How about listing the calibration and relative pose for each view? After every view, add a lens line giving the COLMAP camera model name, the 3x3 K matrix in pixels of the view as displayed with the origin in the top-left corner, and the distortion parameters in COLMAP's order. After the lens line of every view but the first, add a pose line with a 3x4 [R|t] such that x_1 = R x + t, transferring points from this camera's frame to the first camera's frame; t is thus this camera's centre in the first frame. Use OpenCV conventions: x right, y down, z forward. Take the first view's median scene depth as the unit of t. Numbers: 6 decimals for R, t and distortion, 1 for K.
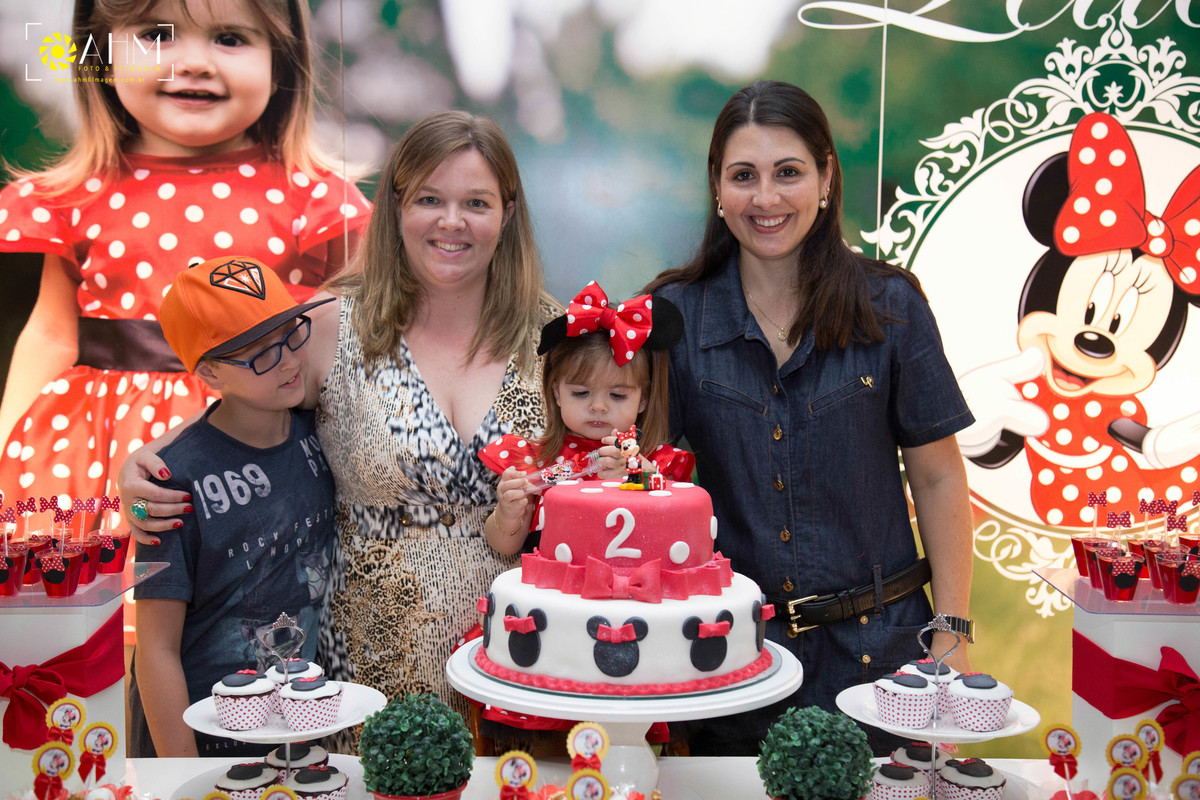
lens RADIAL K [[1529.7, 0, 598.4], [0, 1529.7, 413.8], [0, 0, 1]] dist [0.138947, 0.000000]
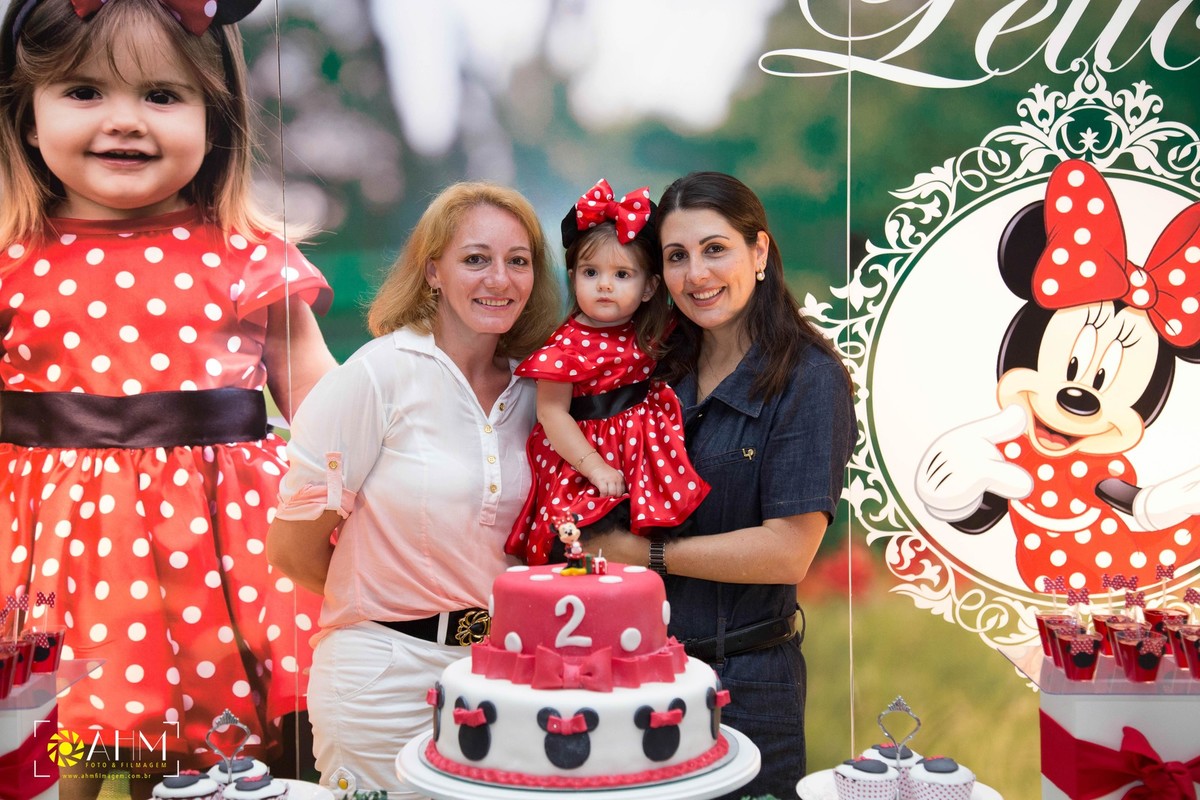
lens RADIAL K [[1717.5, 0, 597.1], [0, 1717.5, 412.2], [0, 0, 1]] dist [0.186968, 0.000000]
pose [[0.999747, -0.017995, 0.013510, 0.010692], [0.018353, 0.999472, -0.026829, -0.014988], [-0.013020, 0.027071, 0.999549, -0.063499]]
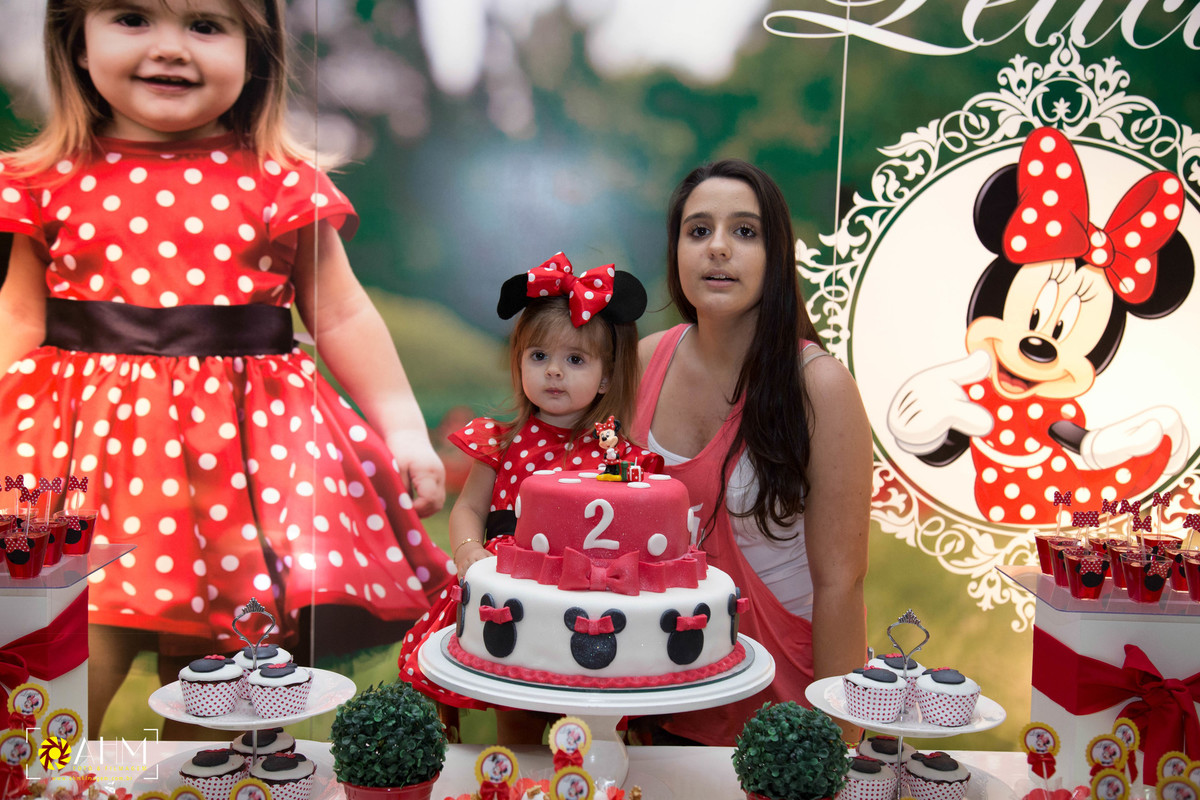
lens RADIAL K [[1434.9, 0, 602.2], [0, 1434.9, 416.2], [0, 0, 1]] dist [0.105901, 0.000000]
pose [[0.998819, 0.021798, 0.043422, -0.014416], [-0.022032, 0.999745, 0.004901, 0.001896], [-0.043304, -0.005852, 0.999045, 0.039862]]
